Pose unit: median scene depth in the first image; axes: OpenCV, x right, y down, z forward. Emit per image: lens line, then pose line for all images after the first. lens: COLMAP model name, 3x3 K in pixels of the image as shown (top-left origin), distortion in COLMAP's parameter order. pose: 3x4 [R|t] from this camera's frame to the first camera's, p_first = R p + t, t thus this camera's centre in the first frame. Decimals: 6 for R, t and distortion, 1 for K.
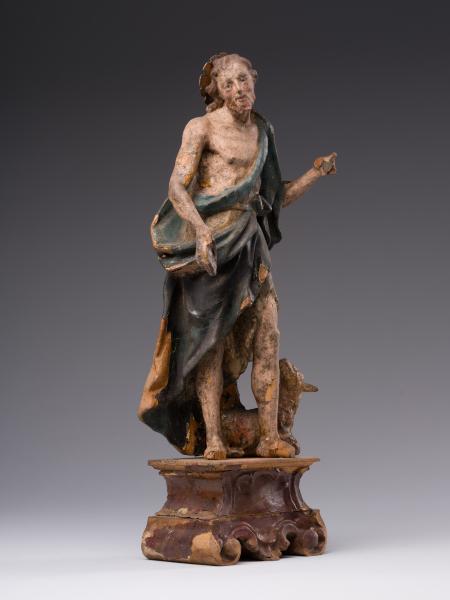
lens RADIAL K [[1660.3, 0, 225.0], [0, 1660.3, 300.0], [0, 0, 1]] dist [-0.036411, -0.264743]
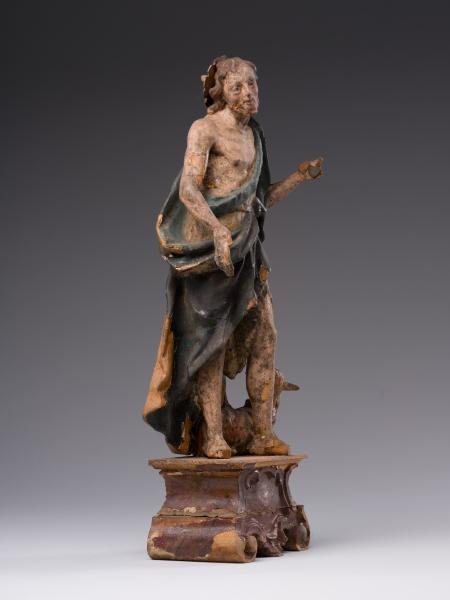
lens RADIAL K [[1660.3, 0, 225.0], [0, 1660.3, 300.0], [0, 0, 1]] dist [-0.036411, -0.264743]
pose [[0.966173, 0.006954, 0.257802, -0.262846], [-0.007203, 0.999974, 0.000019, -0.000160], [-0.257796, -0.001875, 0.966198, 0.023368]]
